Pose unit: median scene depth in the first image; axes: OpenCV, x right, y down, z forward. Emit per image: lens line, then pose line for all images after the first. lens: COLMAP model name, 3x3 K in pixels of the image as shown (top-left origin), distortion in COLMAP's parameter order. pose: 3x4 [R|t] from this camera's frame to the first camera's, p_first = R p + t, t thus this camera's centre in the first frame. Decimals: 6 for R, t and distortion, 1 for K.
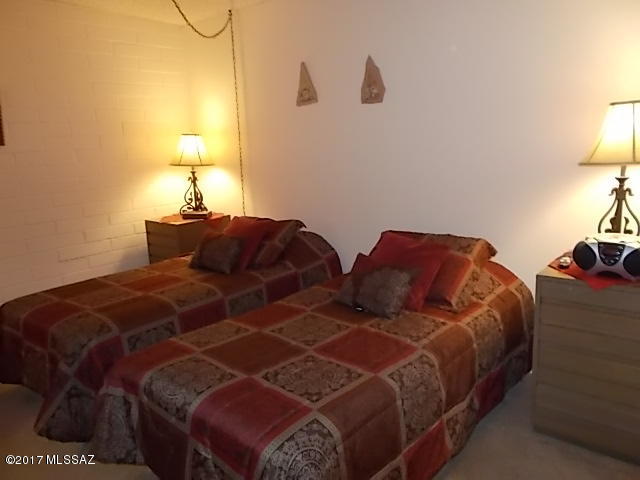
lens RADIAL K [[493.6, 0, 317.7], [0, 493.6, 239.4], [0, 0, 1]] dist [0.007974, -0.004839]
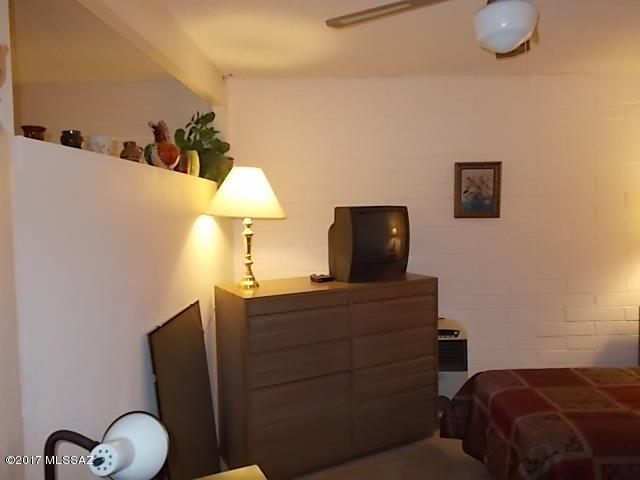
lens RADIAL K [[493.6, 0, 317.7], [0, 493.6, 239.4], [0, 0, 1]] dist [0.007974, -0.004839]
pose [[0.608793, 0.063258, -0.790803, -0.043673], [-0.148528, 0.988278, -0.035289, -0.066908], [0.779301, 0.138940, 0.611053, 0.076042]]
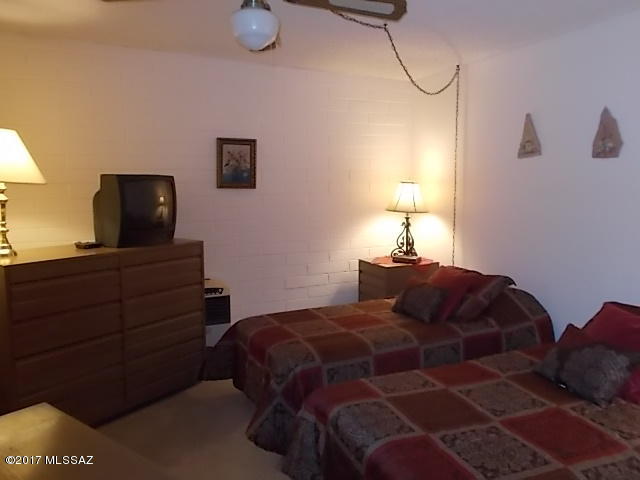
lens RADIAL K [[493.6, 0, 317.7], [0, 493.6, 239.4], [0, 0, 1]] dist [0.007974, -0.004839]
pose [[0.901820, 0.079152, -0.424800, 0.041098], [-0.110288, 0.992683, -0.049170, -0.031460], [0.417800, 0.091192, 0.903951, -0.035124]]
